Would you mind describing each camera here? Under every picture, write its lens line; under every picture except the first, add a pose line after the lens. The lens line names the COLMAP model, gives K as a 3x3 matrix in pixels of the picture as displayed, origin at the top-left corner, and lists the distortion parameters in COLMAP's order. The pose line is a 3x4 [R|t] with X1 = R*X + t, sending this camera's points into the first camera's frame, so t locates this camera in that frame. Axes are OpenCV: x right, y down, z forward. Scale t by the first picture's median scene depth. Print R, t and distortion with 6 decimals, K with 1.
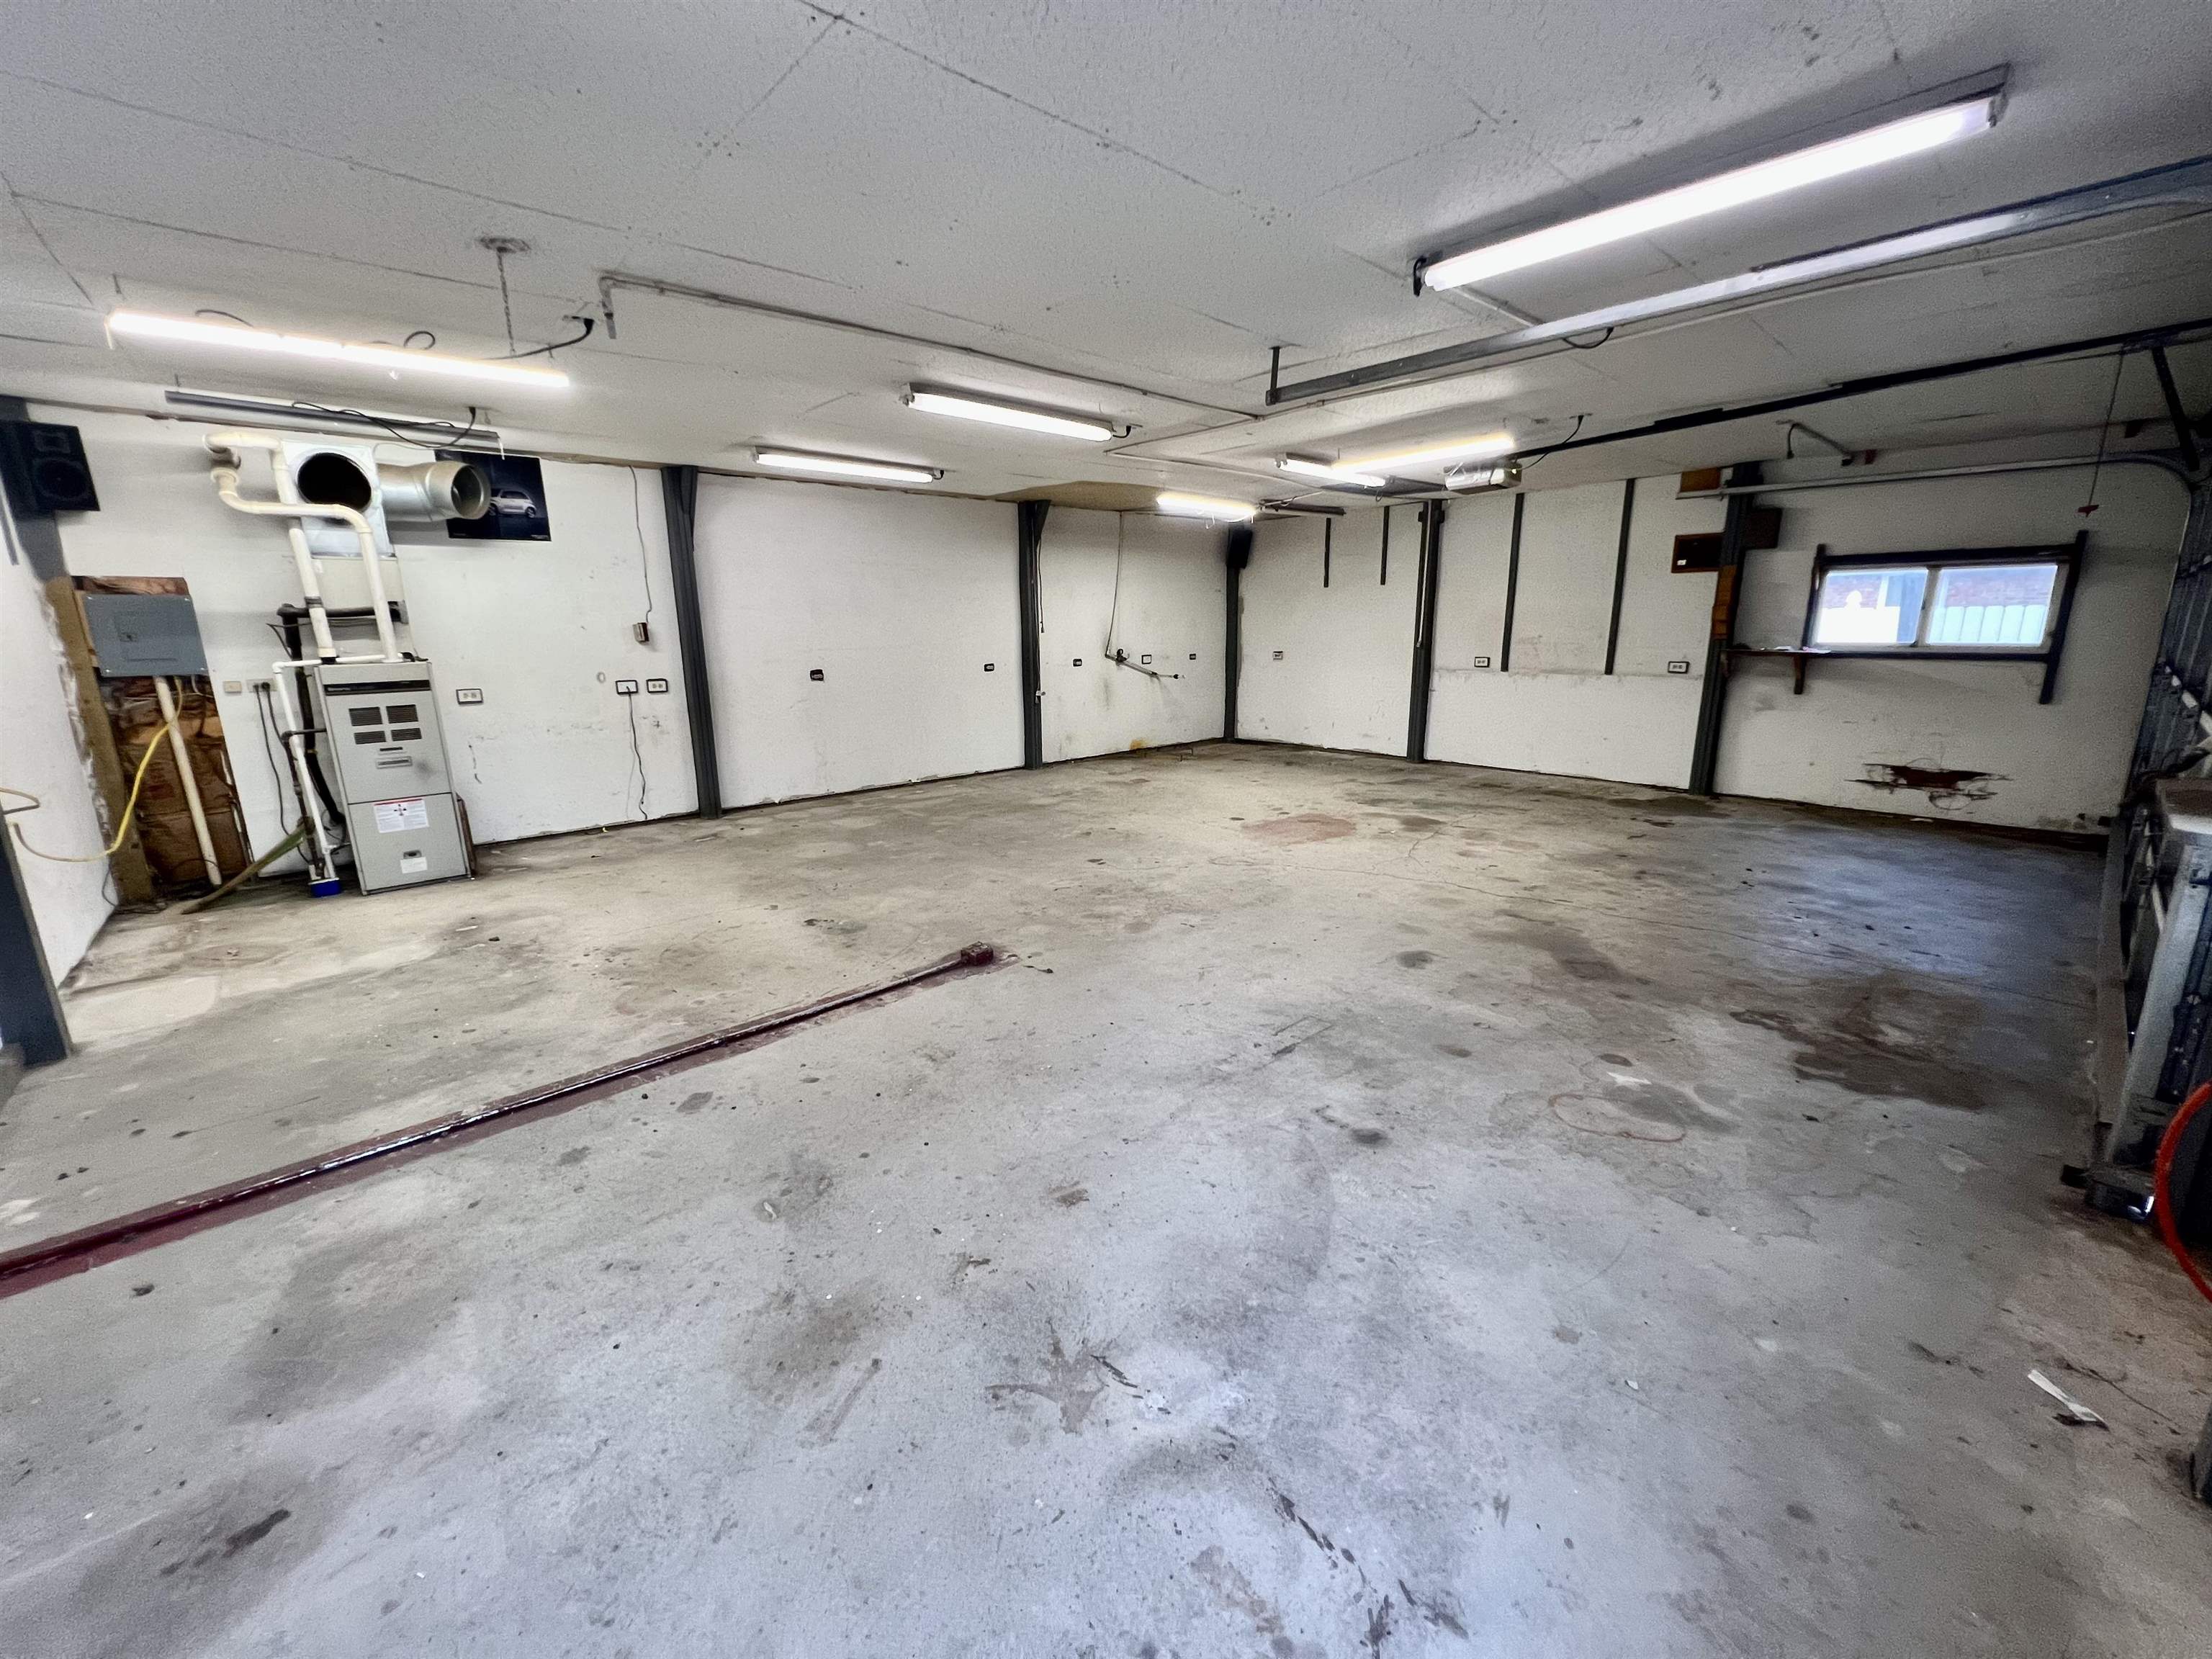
lens RADIAL K [[880.8, 0, 1103.6], [0, 880.8, 826.0], [0, 0, 1]] dist [-0.002480, 0.001190]
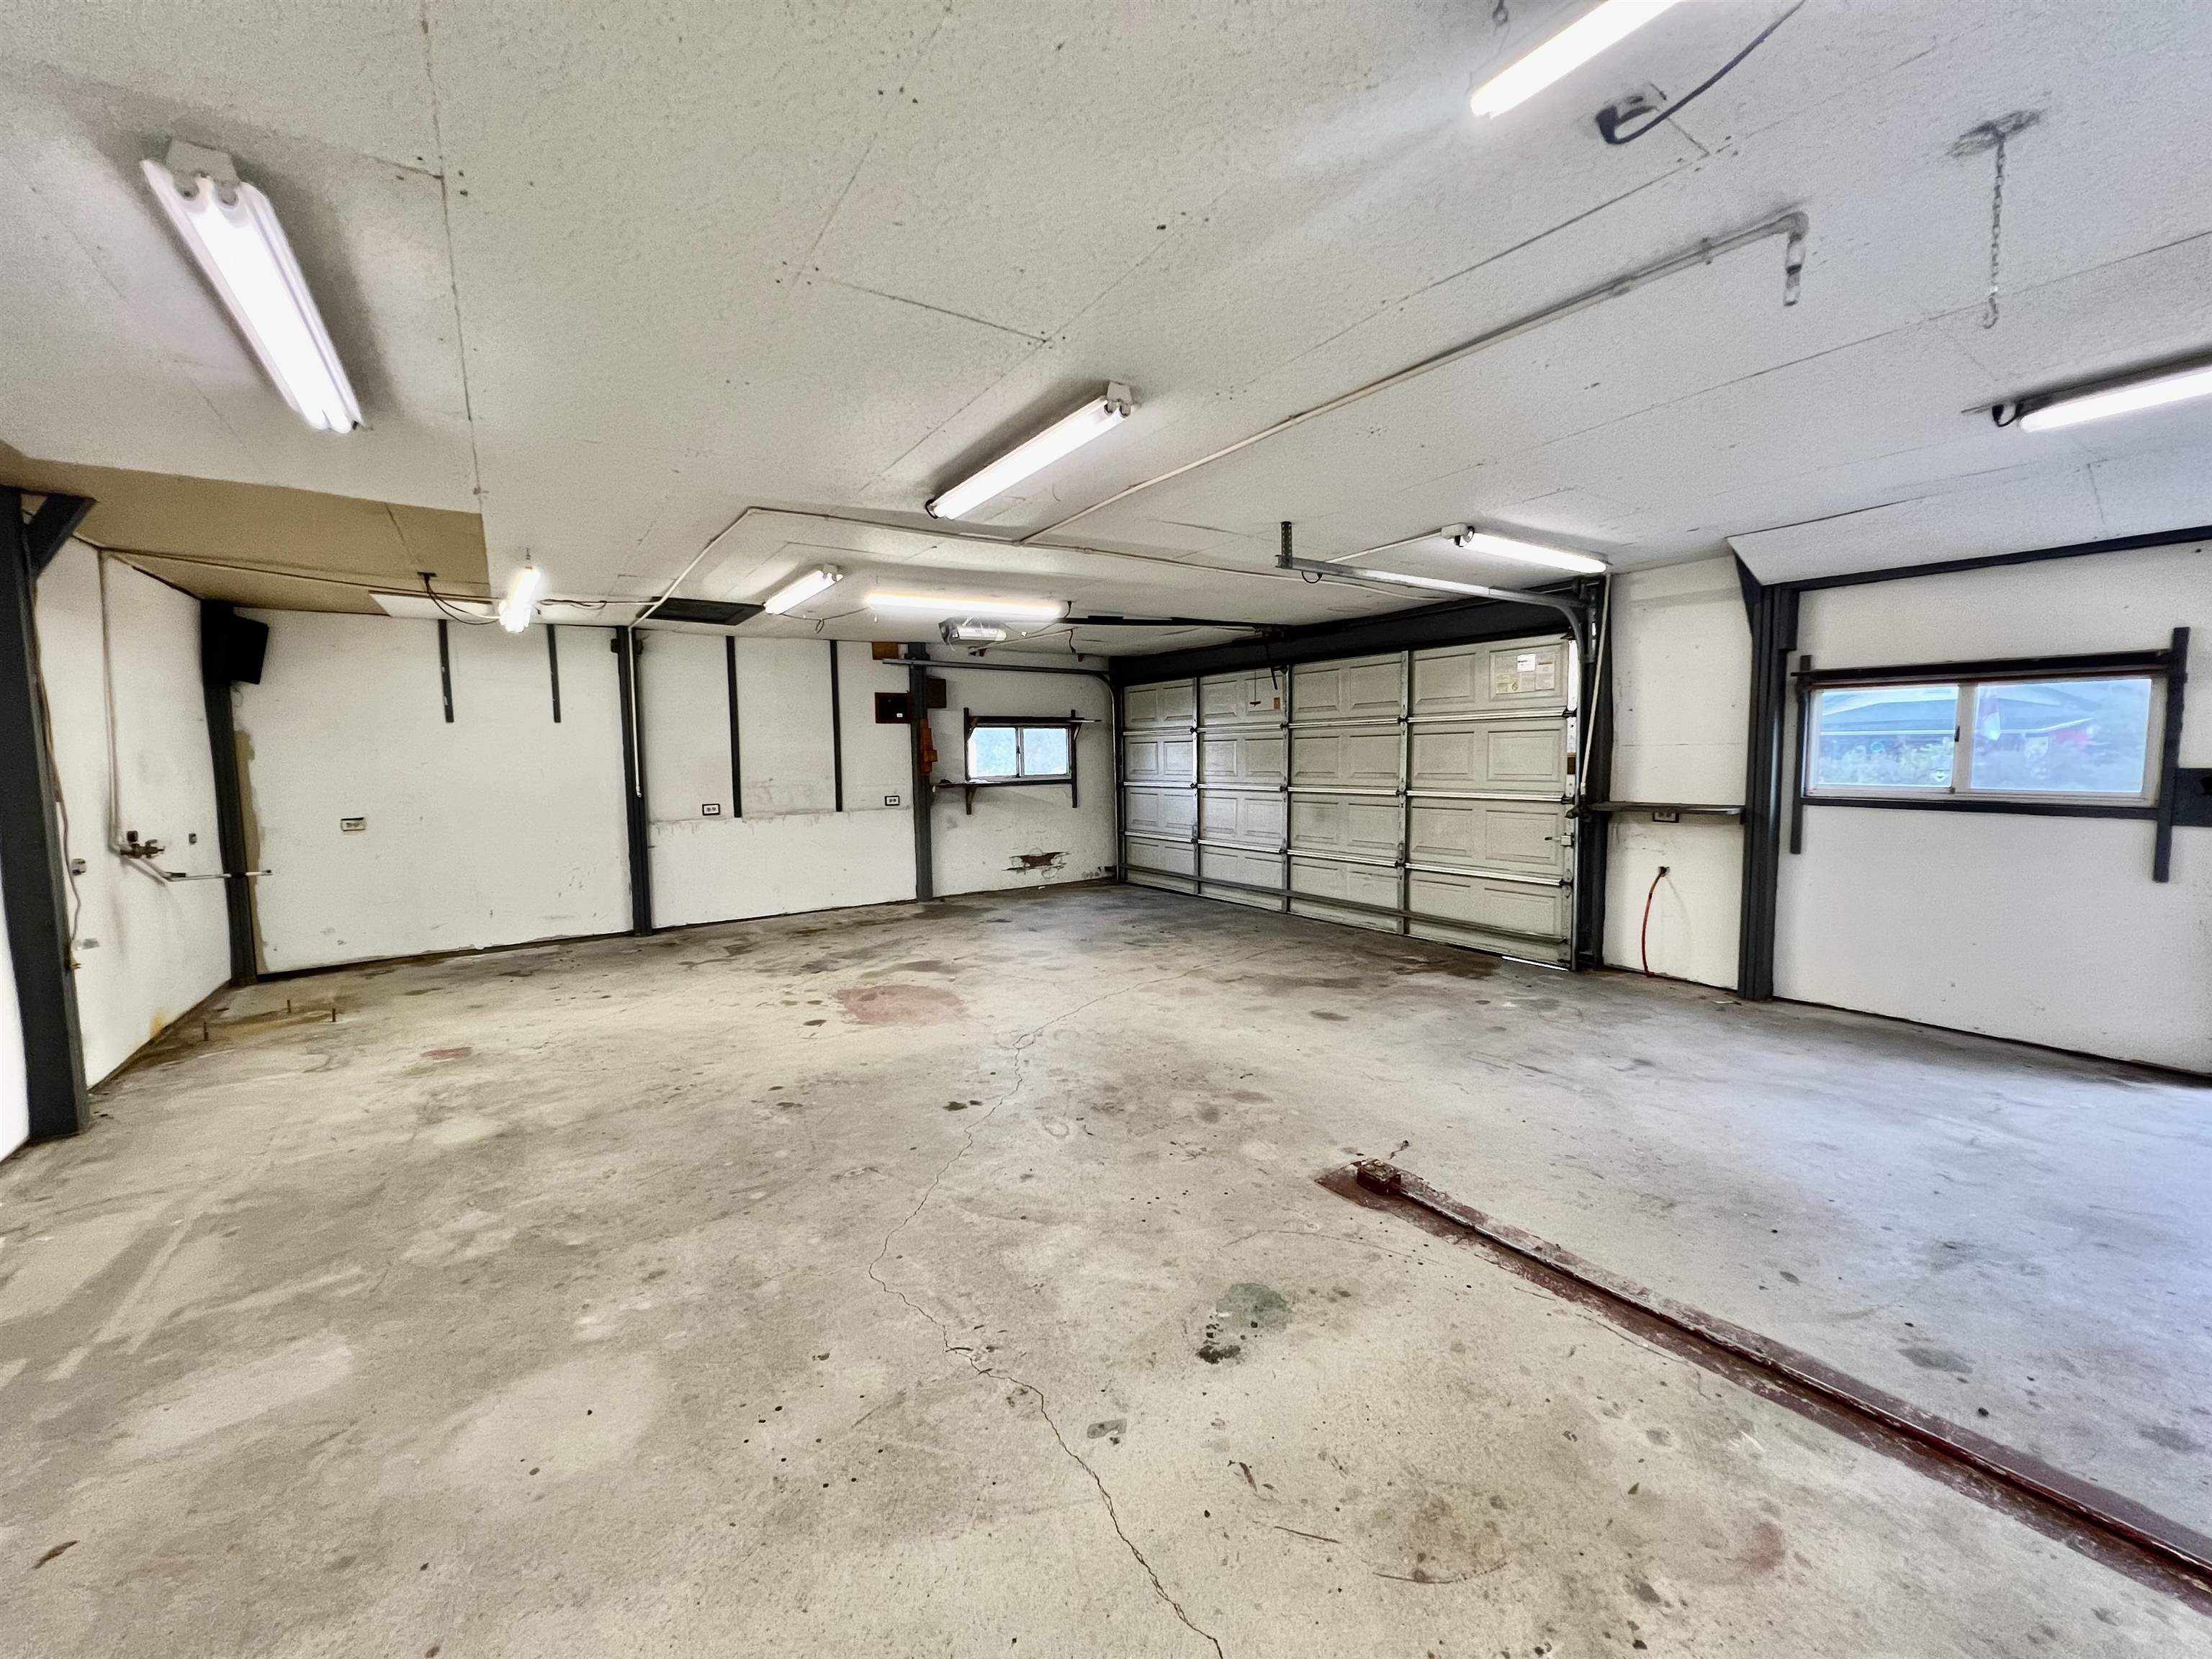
lens RADIAL K [[880.8, 0, 1099.7], [0, 880.8, 821.9], [0, 0, 1]] dist [-0.002480, 0.001190]
pose [[0.144822, -0.070689, 0.986929, -0.771777], [0.238966, 0.970417, 0.034441, -0.202410], [-0.960168, 0.230854, 0.157430, 0.879365]]
